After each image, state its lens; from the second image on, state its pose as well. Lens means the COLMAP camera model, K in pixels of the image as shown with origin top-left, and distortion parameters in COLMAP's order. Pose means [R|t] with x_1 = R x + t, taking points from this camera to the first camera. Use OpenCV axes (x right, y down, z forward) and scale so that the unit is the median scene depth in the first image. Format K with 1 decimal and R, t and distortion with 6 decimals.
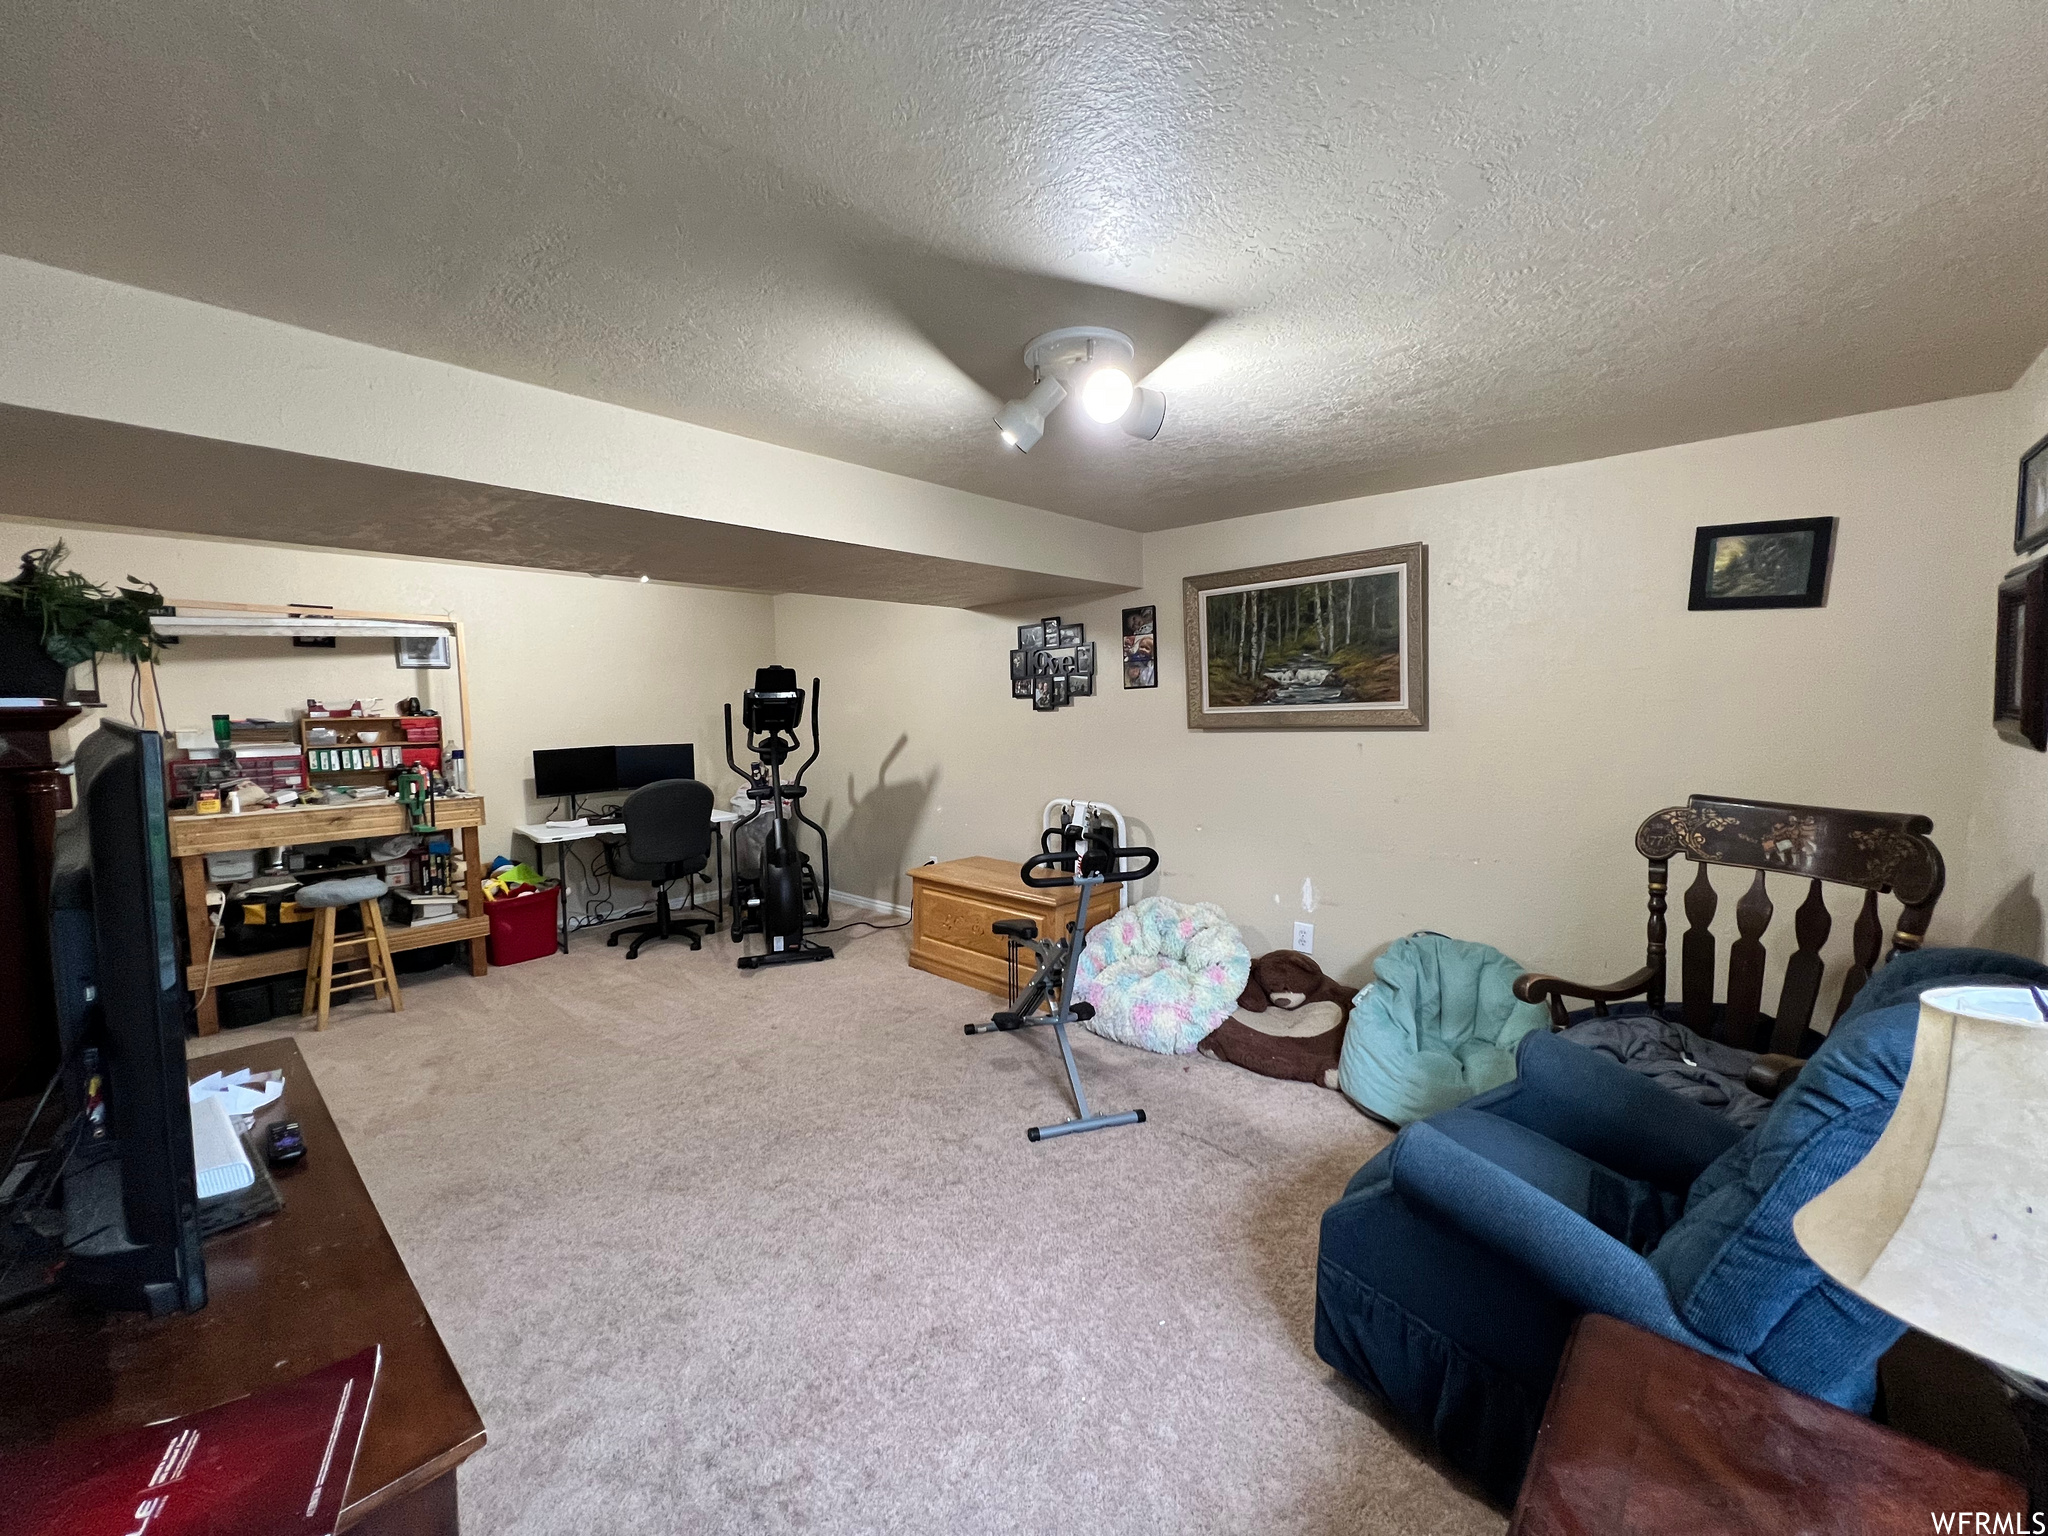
lens RADIAL K [[818.1, 0, 1015.5], [0, 818.1, 758.1], [0, 0, 1]] dist [0.003585, 0.000046]
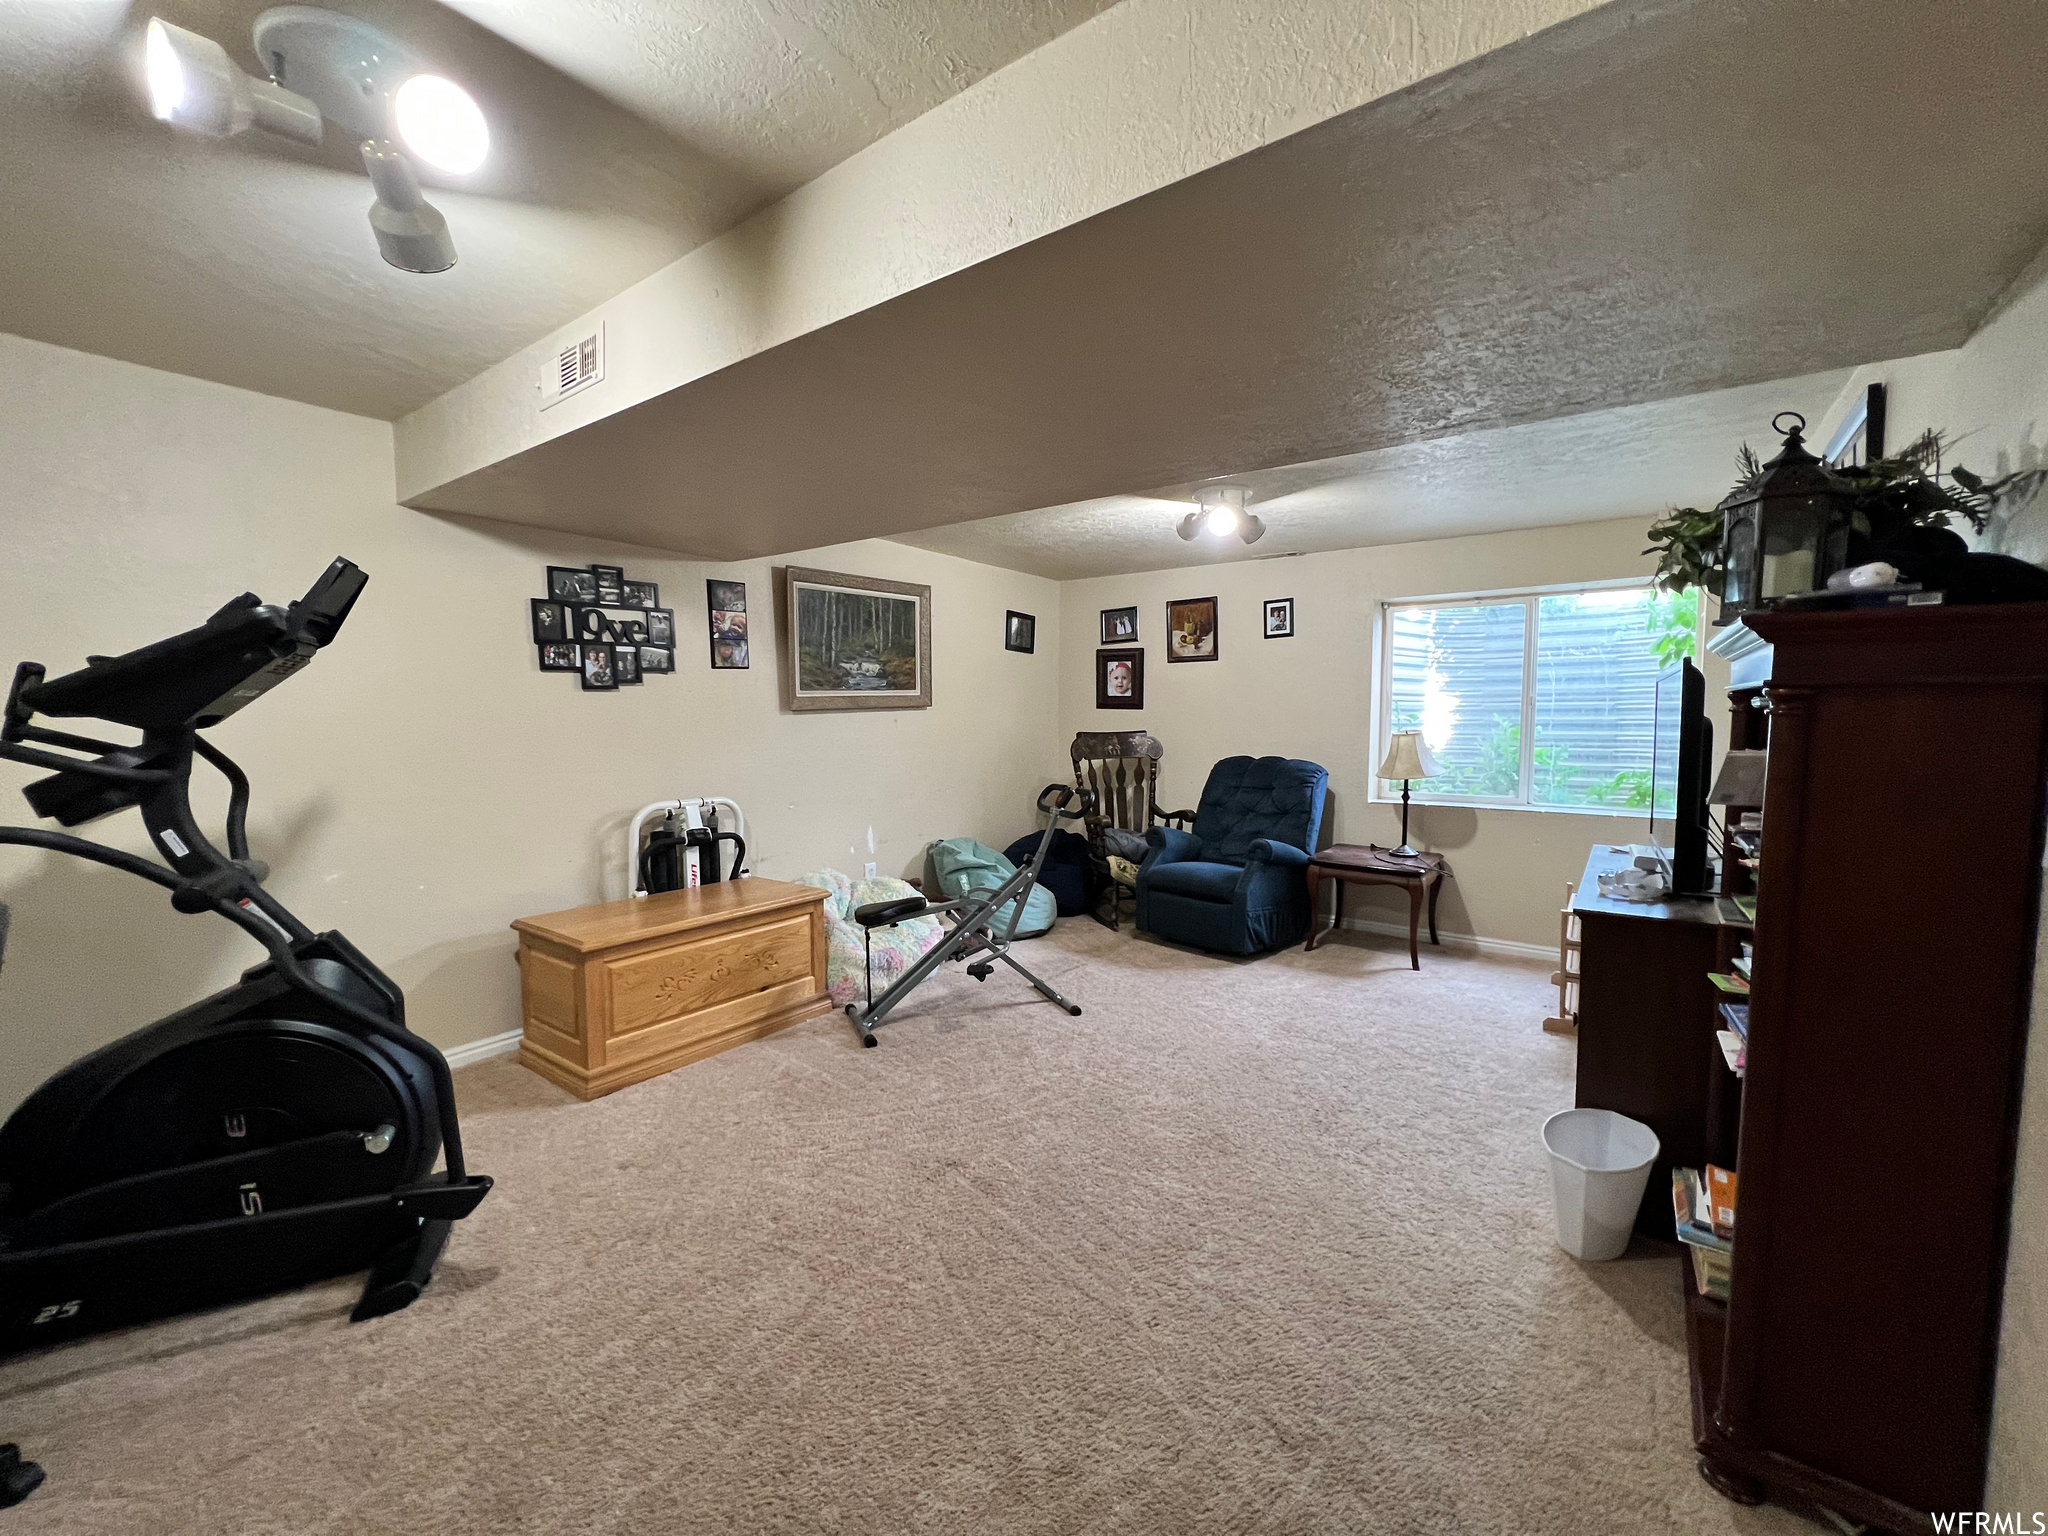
lens RADIAL K [[818.1, 0, 1018.4], [0, 818.1, 767.0], [0, 0, 1]] dist [0.003585, 0.000046]
pose [[-0.101664, -0.059253, 0.993053, -0.820834], [0.072130, 0.995158, 0.066763, -0.013223], [-0.992200, 0.078416, -0.096898, 0.785844]]
